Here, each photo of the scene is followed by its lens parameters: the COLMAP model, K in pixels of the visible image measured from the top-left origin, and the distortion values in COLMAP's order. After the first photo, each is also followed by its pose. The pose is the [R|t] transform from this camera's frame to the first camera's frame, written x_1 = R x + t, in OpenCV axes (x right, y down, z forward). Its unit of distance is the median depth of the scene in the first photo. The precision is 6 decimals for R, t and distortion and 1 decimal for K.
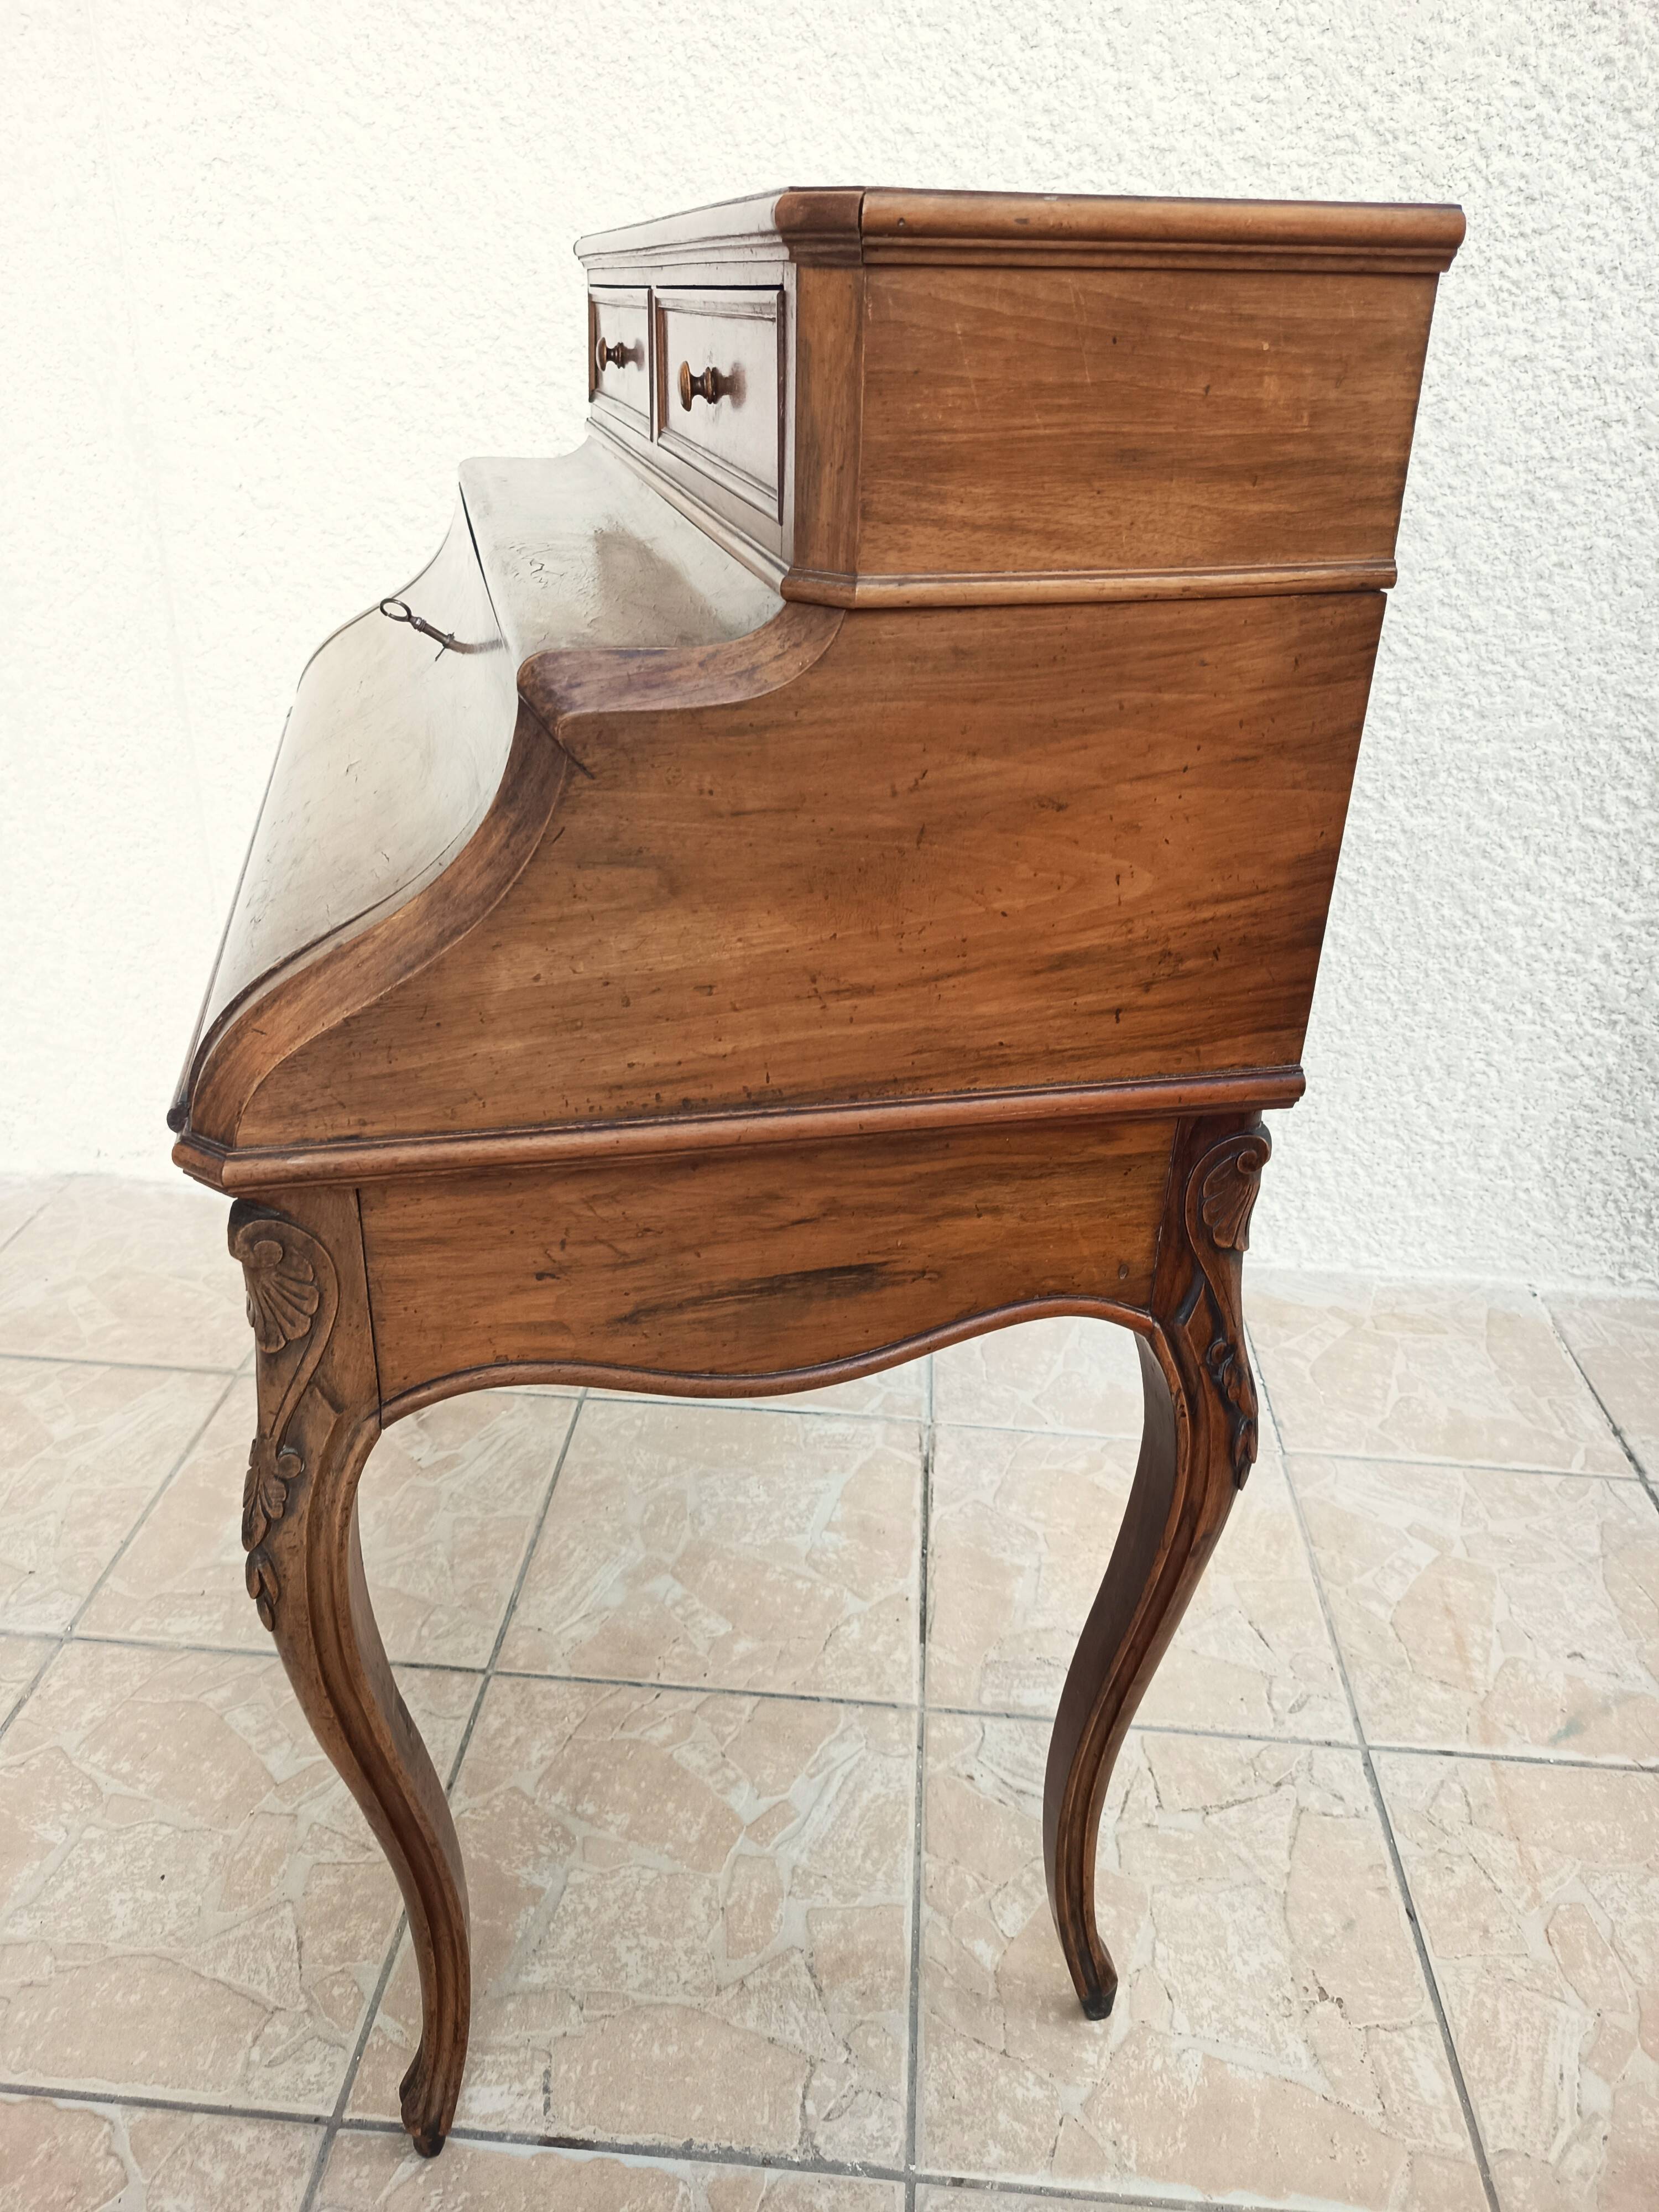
lens RADIAL K [[1567.2, 0, 842.3], [0, 1567.2, 1083.0], [0, 0, 1]] dist [0.034789, -0.038578]
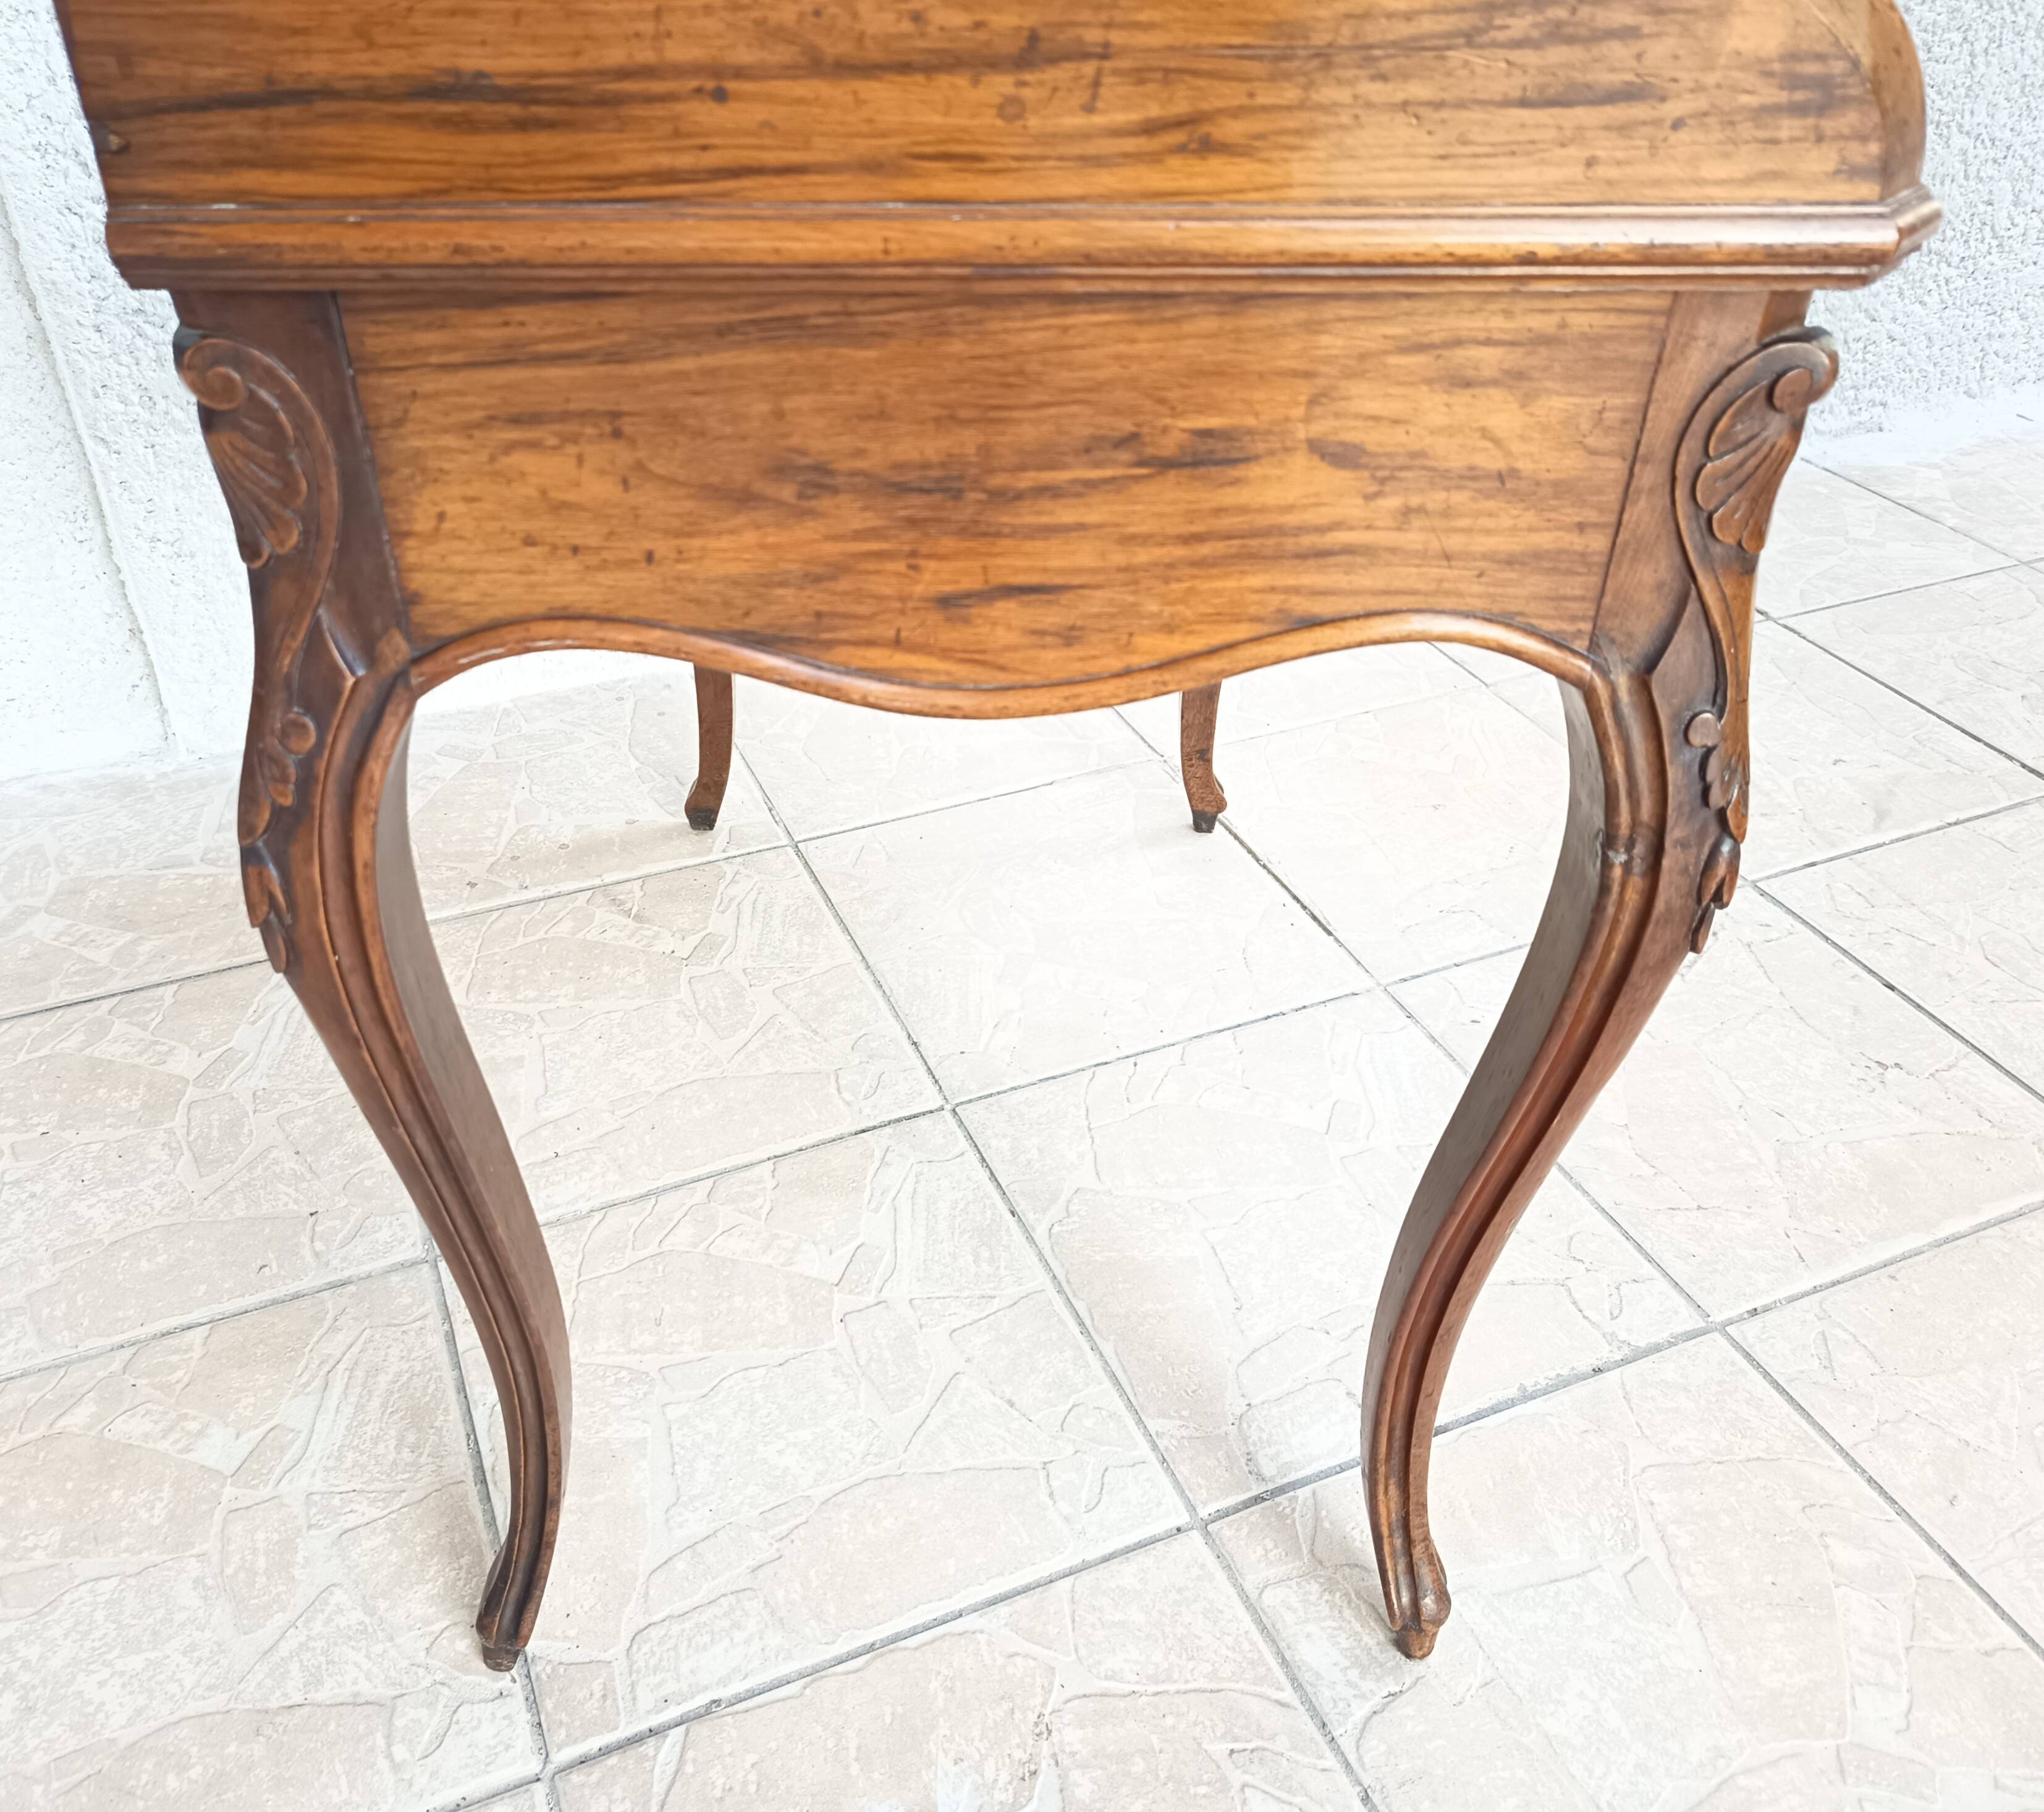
lens RADIAL K [[1727.5, 0, 971.2], [0, 1727.5, 909.8], [0, 0, 1]] dist [0.067617, -0.089724]
pose [[0.893627, -0.297930, 0.335662, -0.496069], [0.232186, 0.946920, 0.222331, 0.065570], [-0.384085, -0.120745, 0.915369, 0.149284]]
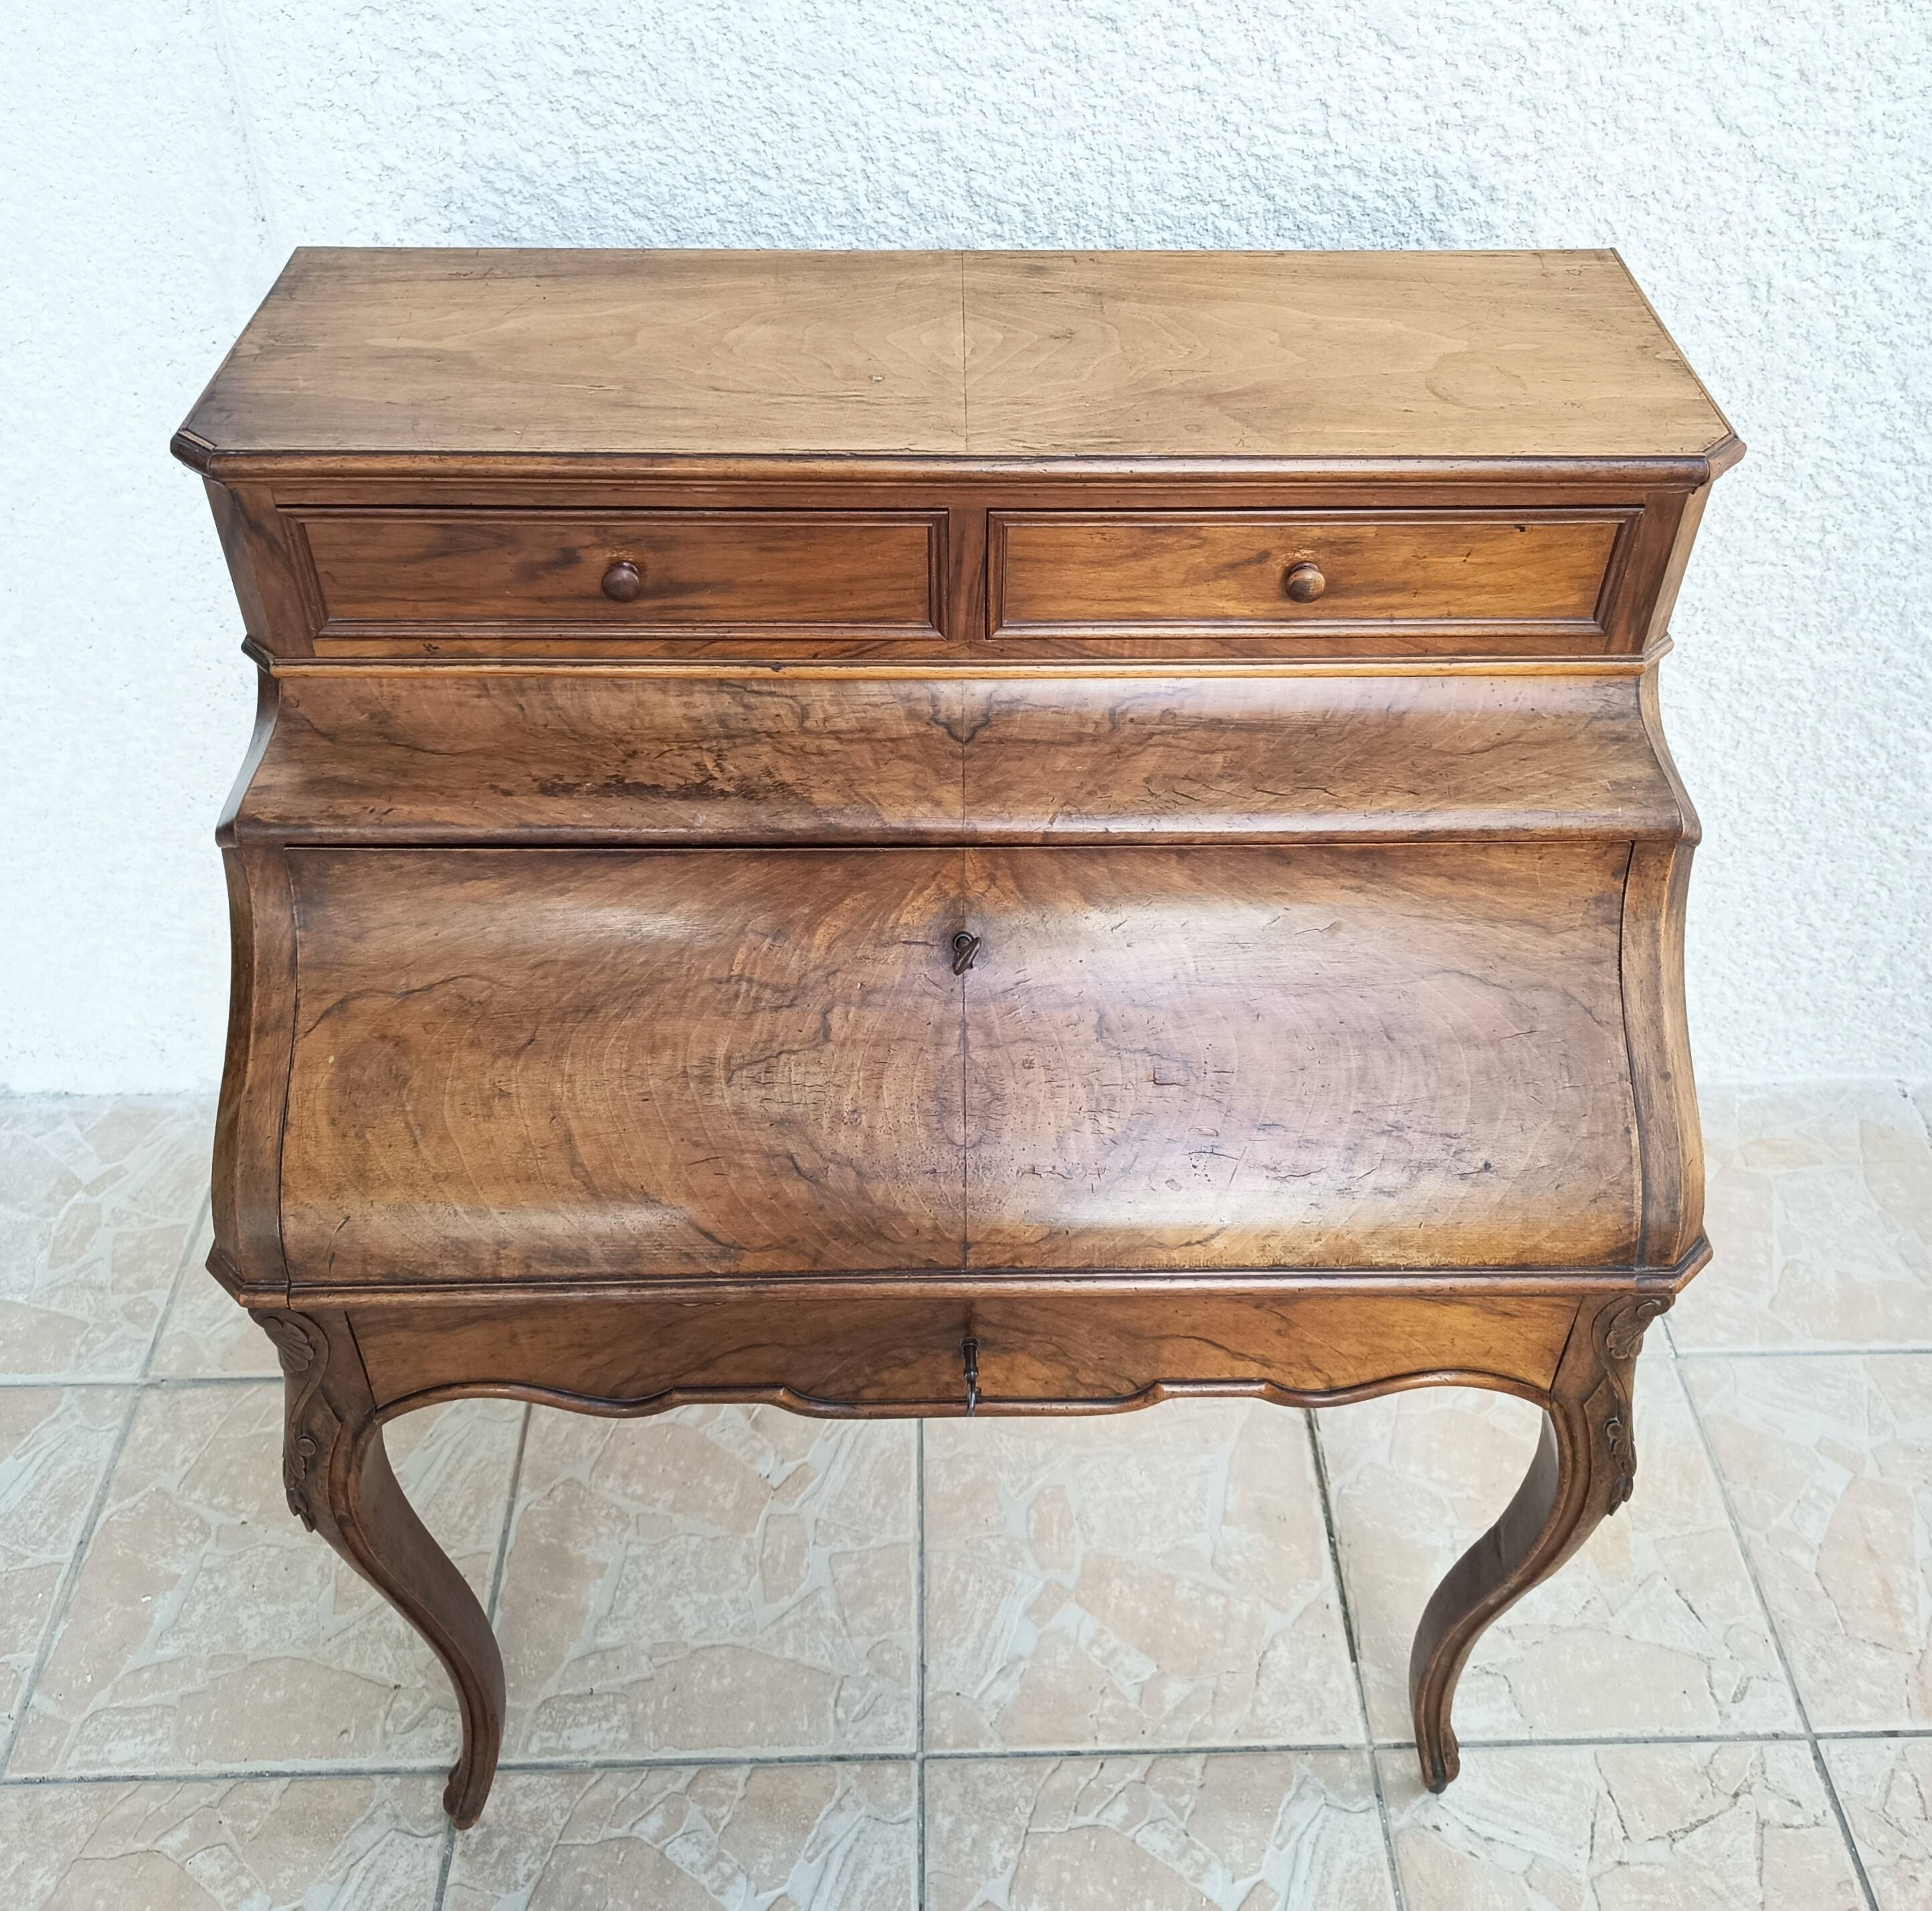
lens RADIAL K [[1899.5, 0, 1004.4], [0, 1899.5, 840.4], [0, 0, 1]] dist [0.013079, 0.000000]
pose [[0.994640, -0.081032, 0.064227, -0.202584], [0.064062, 0.970517, 0.232364, -0.430305], [-0.081162, -0.227004, 0.970506, -0.000213]]
